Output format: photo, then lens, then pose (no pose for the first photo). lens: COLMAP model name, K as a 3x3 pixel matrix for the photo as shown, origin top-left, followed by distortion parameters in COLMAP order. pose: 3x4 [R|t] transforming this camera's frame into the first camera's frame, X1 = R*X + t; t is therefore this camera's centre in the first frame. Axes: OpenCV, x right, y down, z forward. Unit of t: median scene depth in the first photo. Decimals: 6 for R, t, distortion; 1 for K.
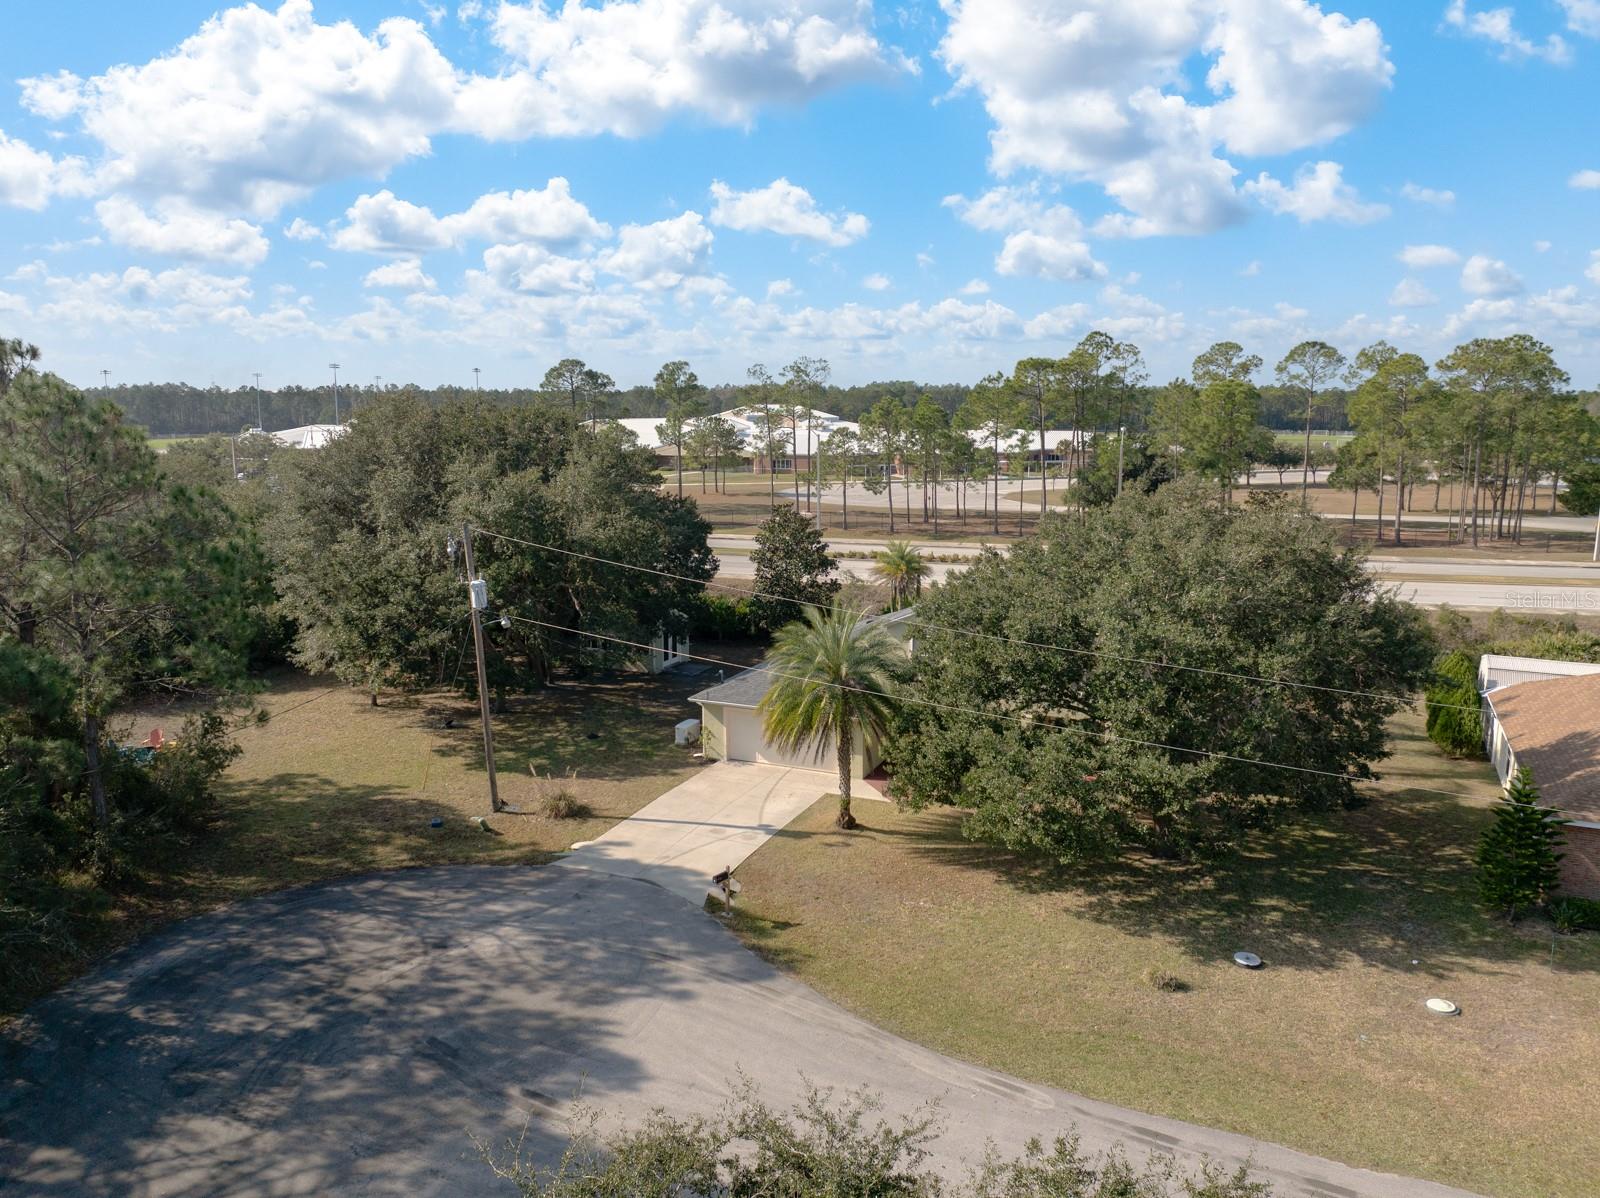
lens RADIAL K [[1128.3, 0, 803.6], [0, 1128.3, 591.6], [0, 0, 1]] dist [-0.040816, 0.011705]
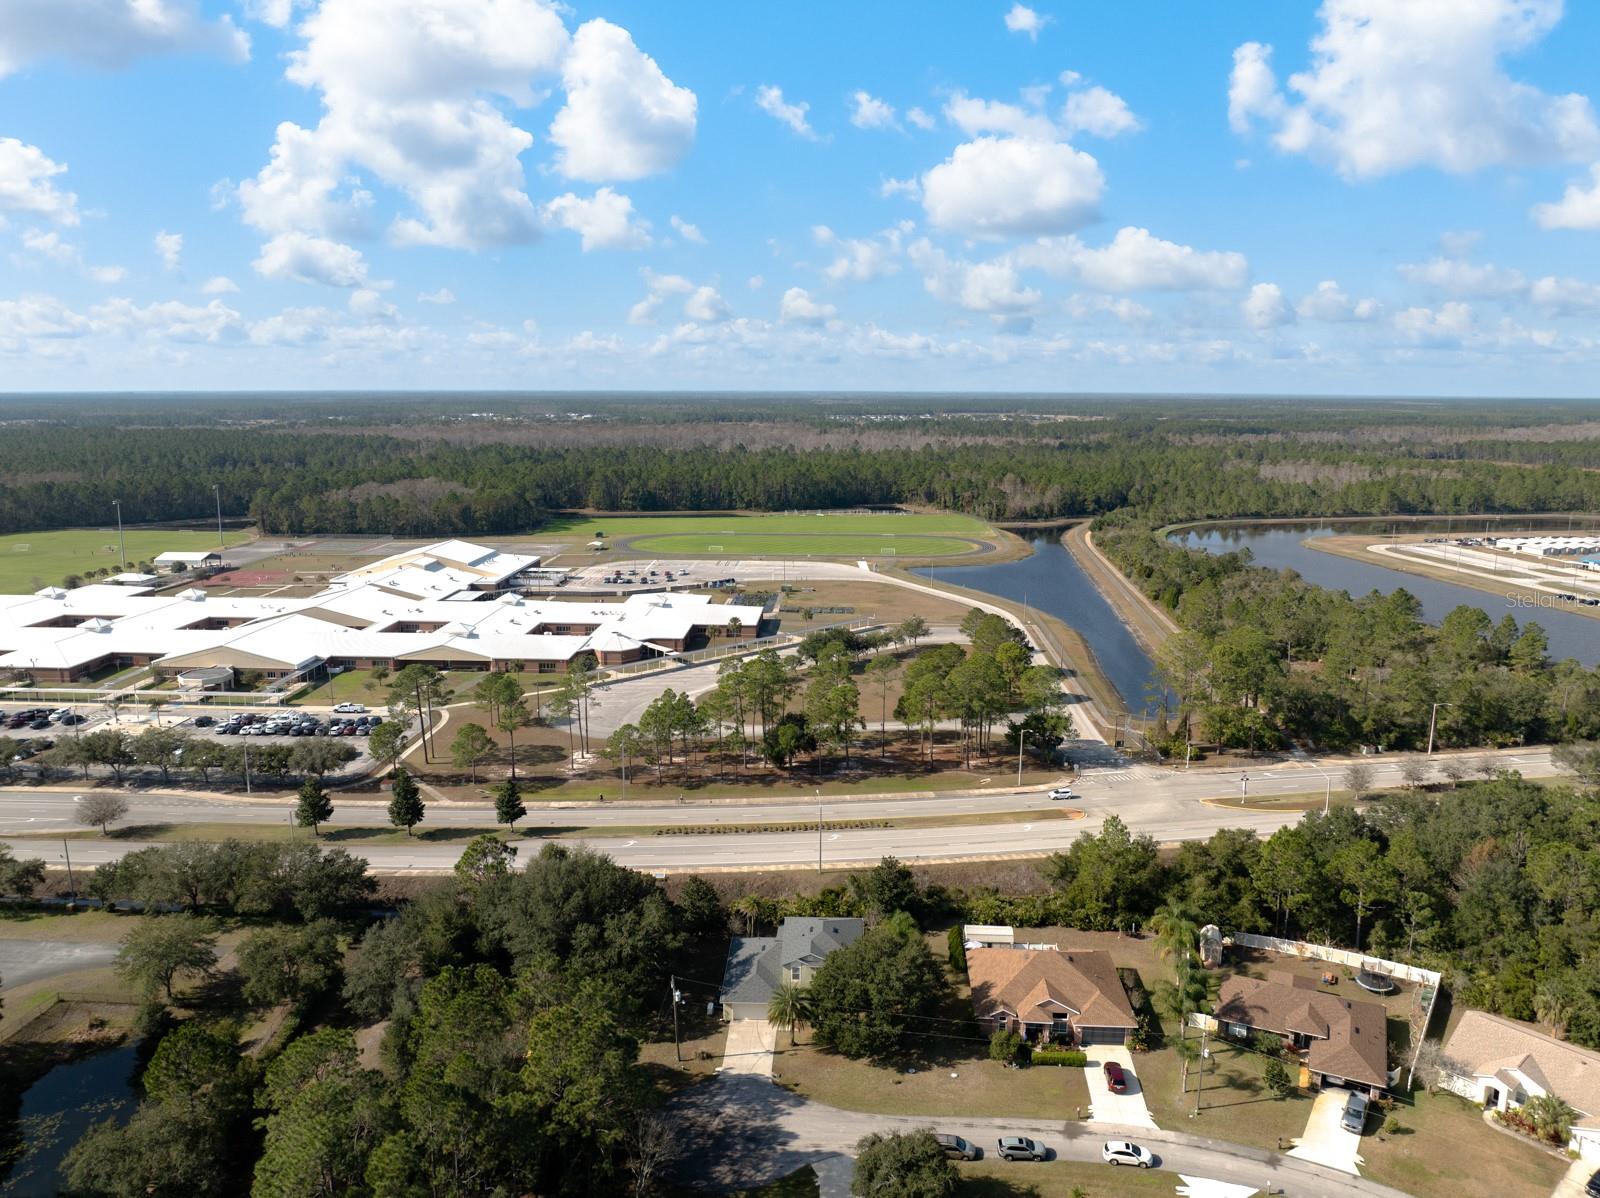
lens RADIAL K [[1128.3, 0, 804.4], [0, 1128.3, 609.9], [0, 0, 1]] dist [-0.040816, 0.011705]
pose [[0.927087, -0.073496, 0.367569, -1.268092], [0.061038, 0.997101, 0.045421, -1.470613], [-0.369842, -0.019673, 0.928886, -2.470709]]
